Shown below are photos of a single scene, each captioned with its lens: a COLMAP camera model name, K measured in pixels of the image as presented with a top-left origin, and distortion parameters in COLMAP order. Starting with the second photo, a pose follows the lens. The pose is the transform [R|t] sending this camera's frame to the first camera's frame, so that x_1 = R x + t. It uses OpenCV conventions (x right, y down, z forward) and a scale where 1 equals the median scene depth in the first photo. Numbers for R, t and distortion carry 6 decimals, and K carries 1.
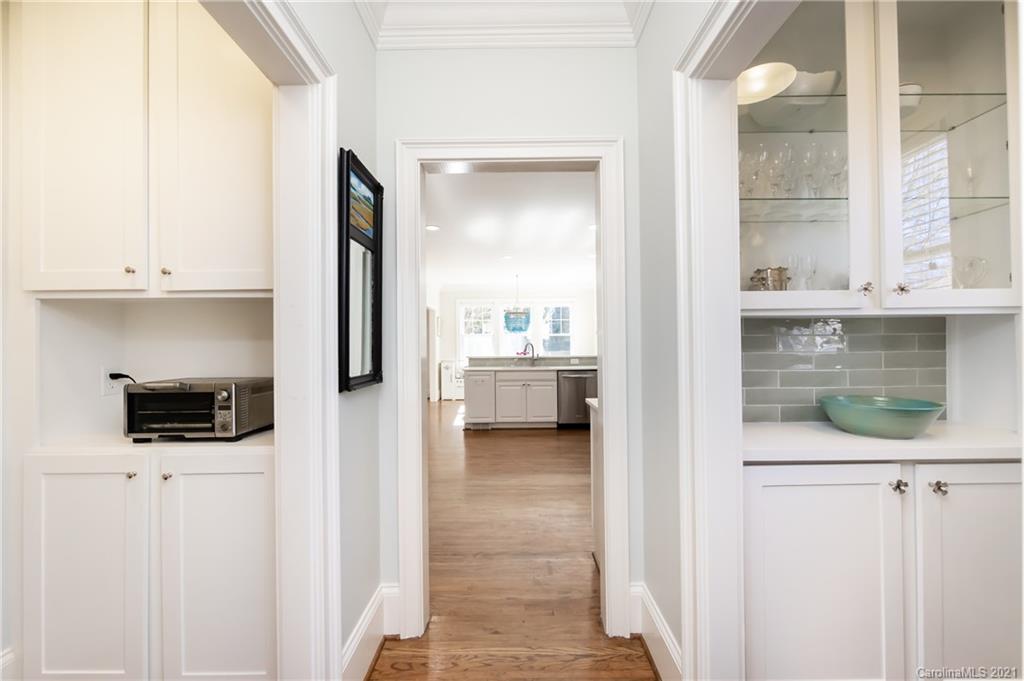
lens RADIAL K [[401.6, 0, 512.5], [0, 401.6, 344.2], [0, 0, 1]] dist [0.000220, -0.000314]
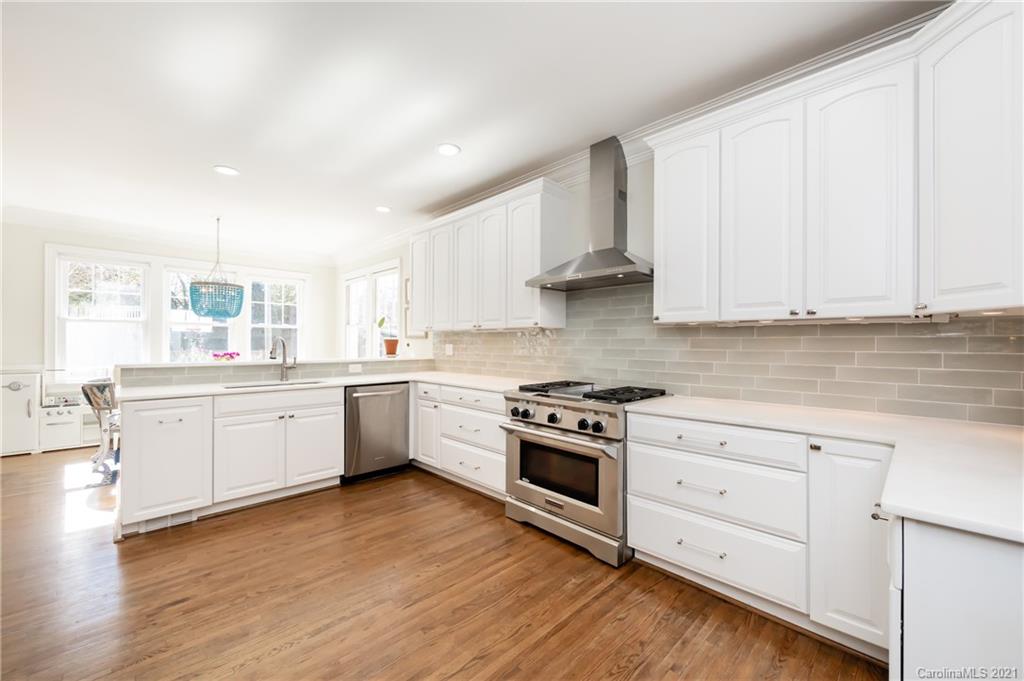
lens RADIAL K [[401.6, 0, 509.6], [0, 401.6, 340.8], [0, 0, 1]] dist [0.000220, -0.000314]
pose [[0.710447, 0.015432, 0.703581, -0.117909], [-0.013762, 0.999873, -0.008035, 0.001105], [-0.703616, -0.003974, 0.710570, 0.380538]]
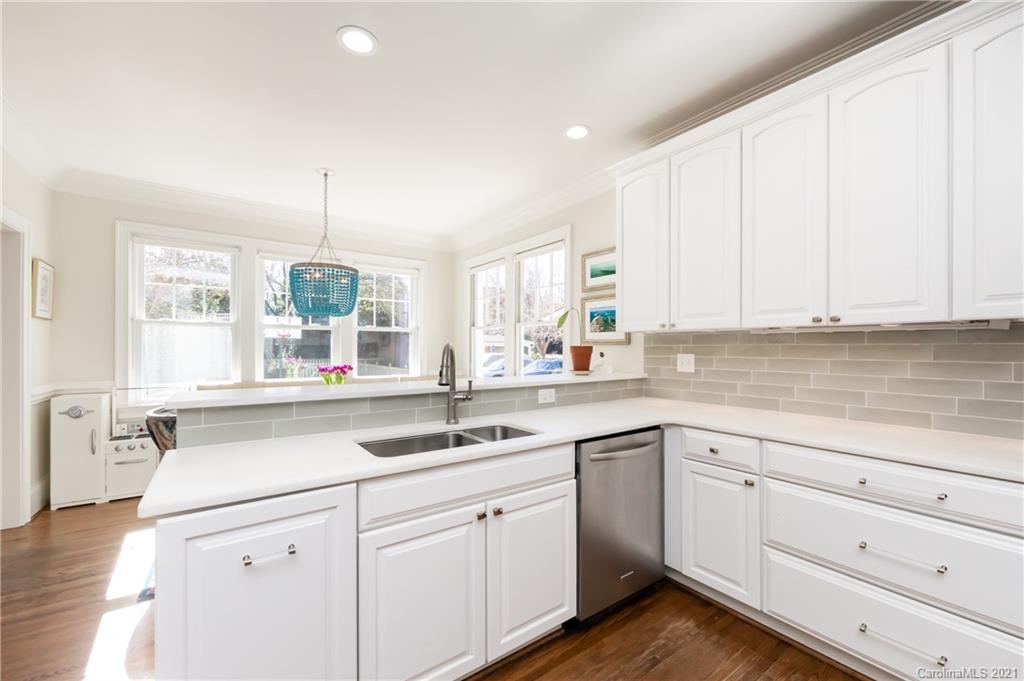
lens RADIAL K [[401.6, 0, 505.4], [0, 401.6, 345.2], [0, 0, 1]] dist [0.000220, -0.000314]
pose [[0.812493, 0.013731, 0.582809, -0.092933], [-0.011292, 0.999906, -0.007815, -0.000742], [-0.582862, -0.000231, 0.812571, 0.722036]]
